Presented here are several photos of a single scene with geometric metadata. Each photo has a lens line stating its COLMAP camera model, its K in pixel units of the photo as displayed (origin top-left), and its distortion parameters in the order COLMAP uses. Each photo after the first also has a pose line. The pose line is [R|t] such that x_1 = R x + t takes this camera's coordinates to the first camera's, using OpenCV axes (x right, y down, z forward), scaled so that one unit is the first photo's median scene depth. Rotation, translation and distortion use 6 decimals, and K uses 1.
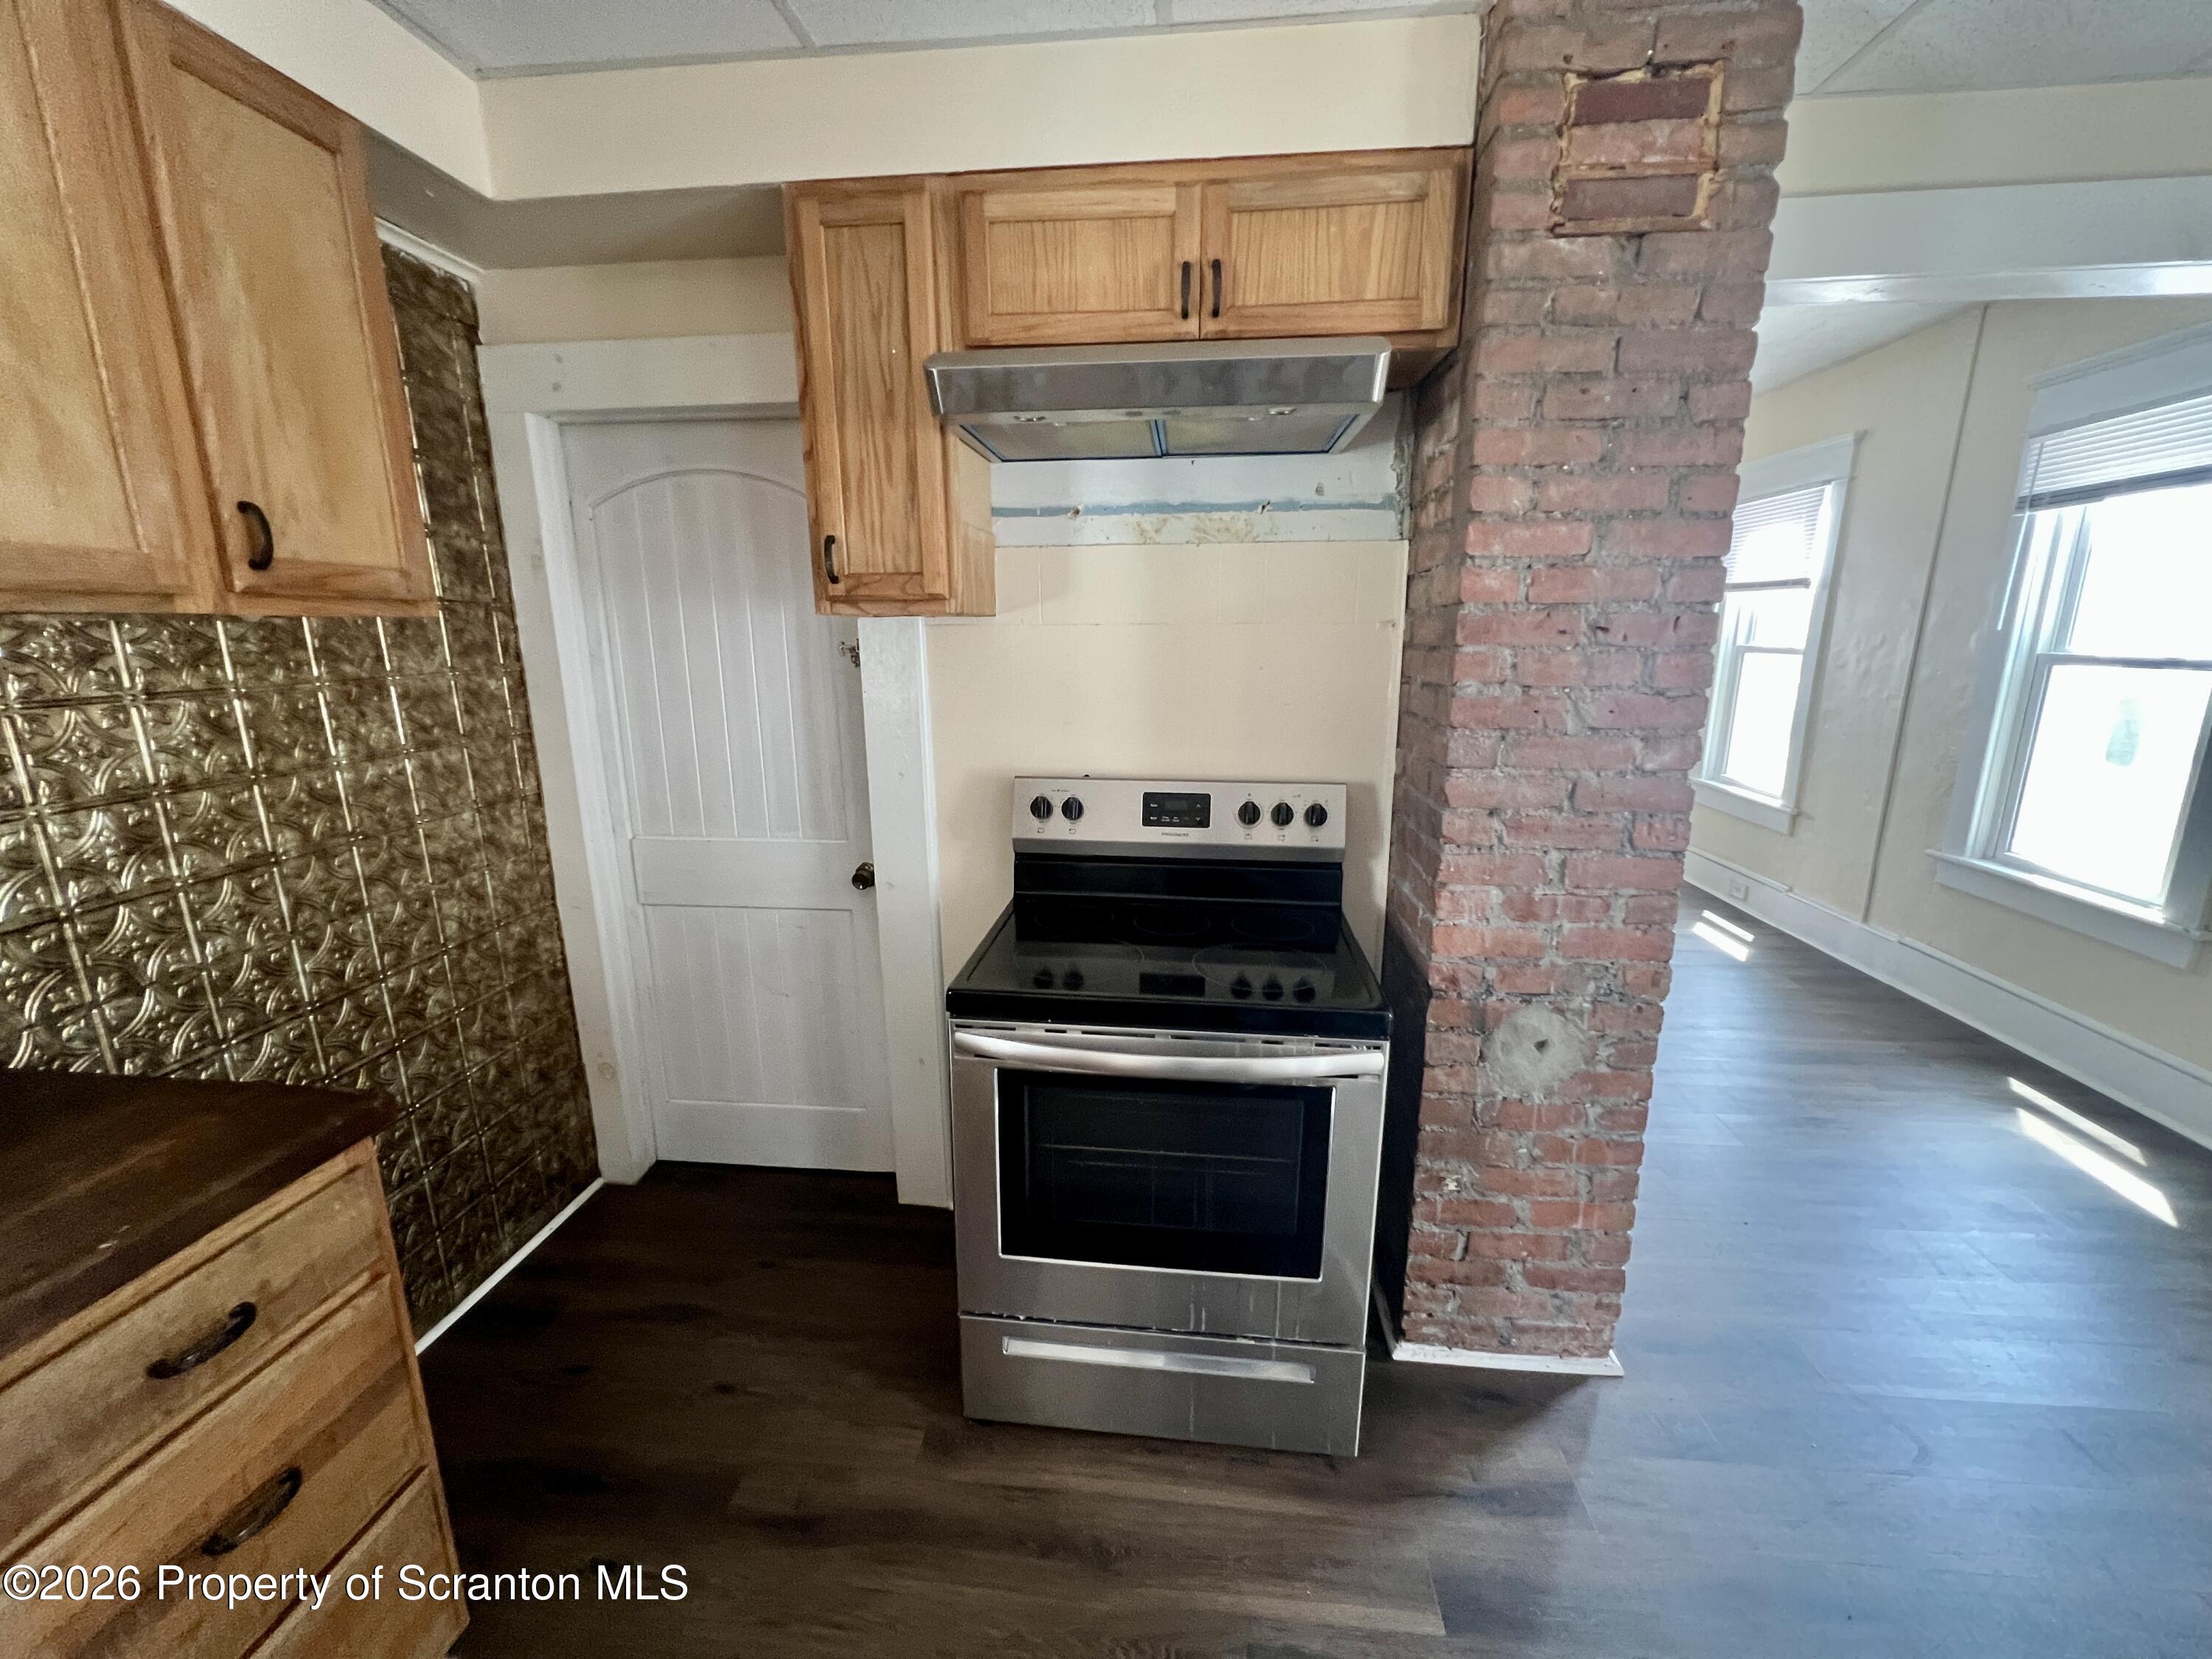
lens RADIAL K [[881.0, 0, 1102.2], [0, 881.0, 829.3], [0, 0, 1]] dist [-0.001081, 0.000393]
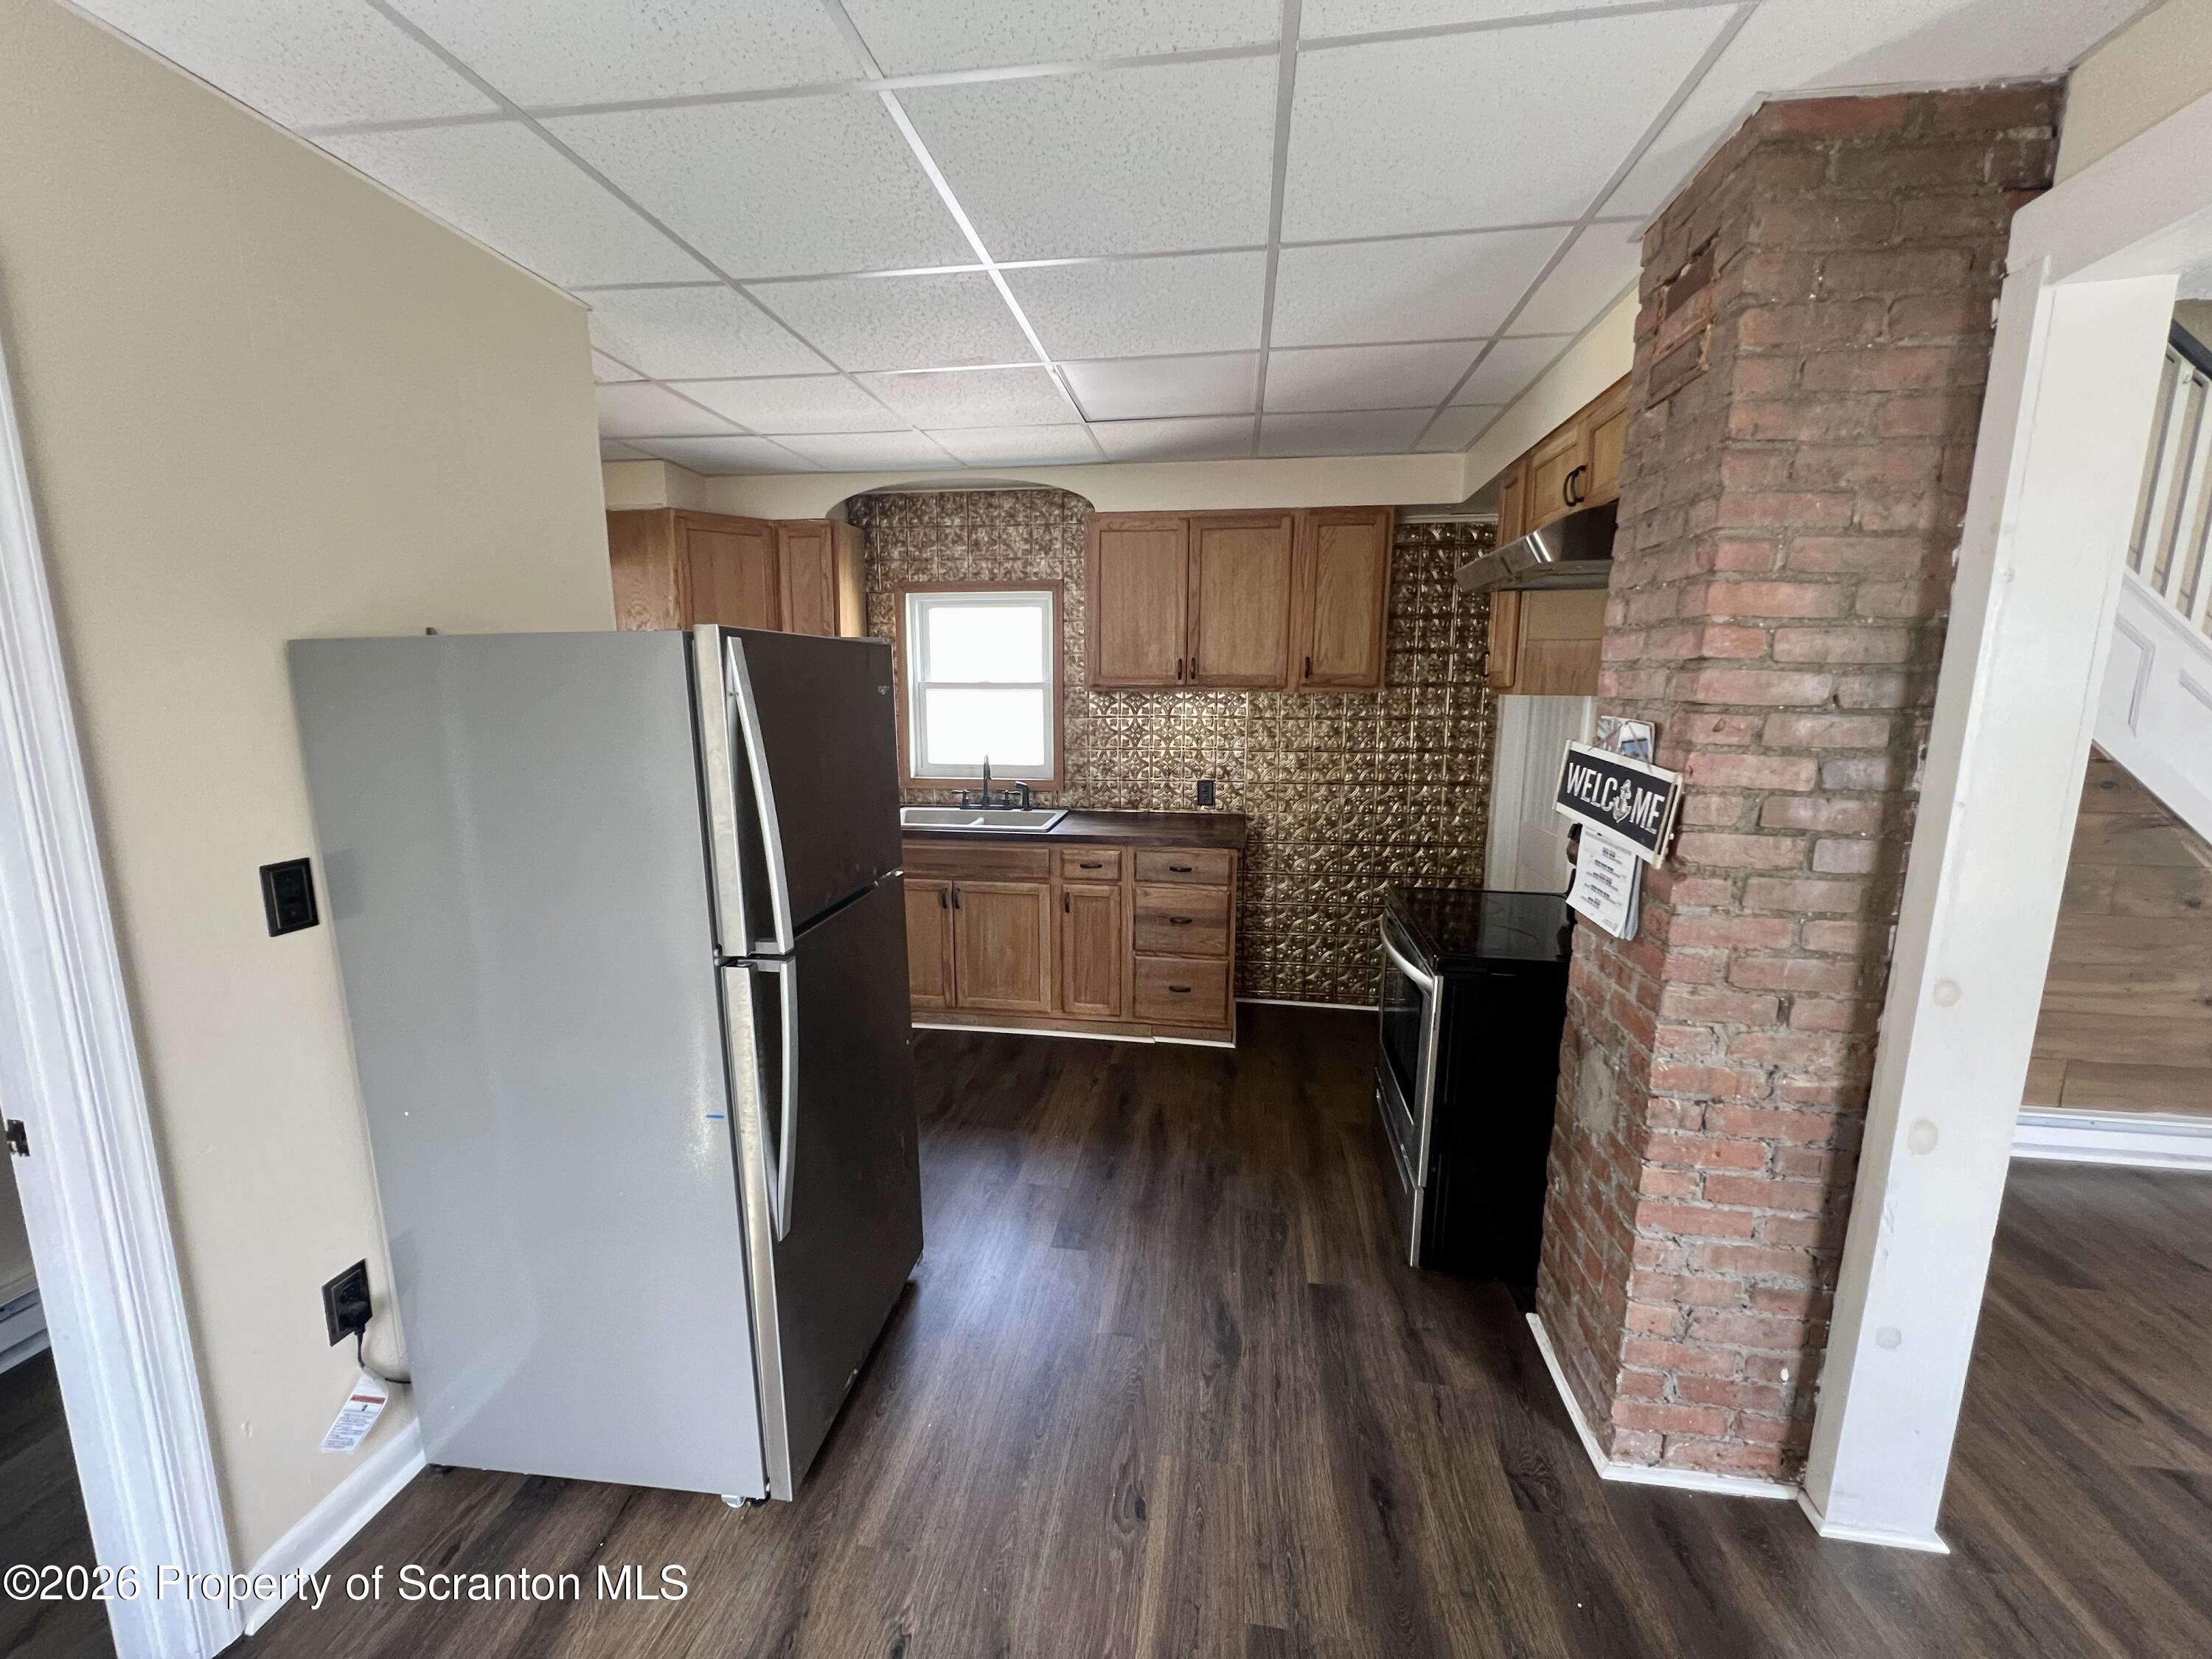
lens RADIAL K [[881.0, 0, 1102.2], [0, 881.0, 829.3], [0, 0, 1]] dist [-0.001081, 0.000393]
pose [[-0.048475, 0.170858, -0.984103, 1.757548], [-0.225273, 0.958005, 0.177423, -0.141369], [0.973089, 0.230292, -0.007950, 0.368791]]
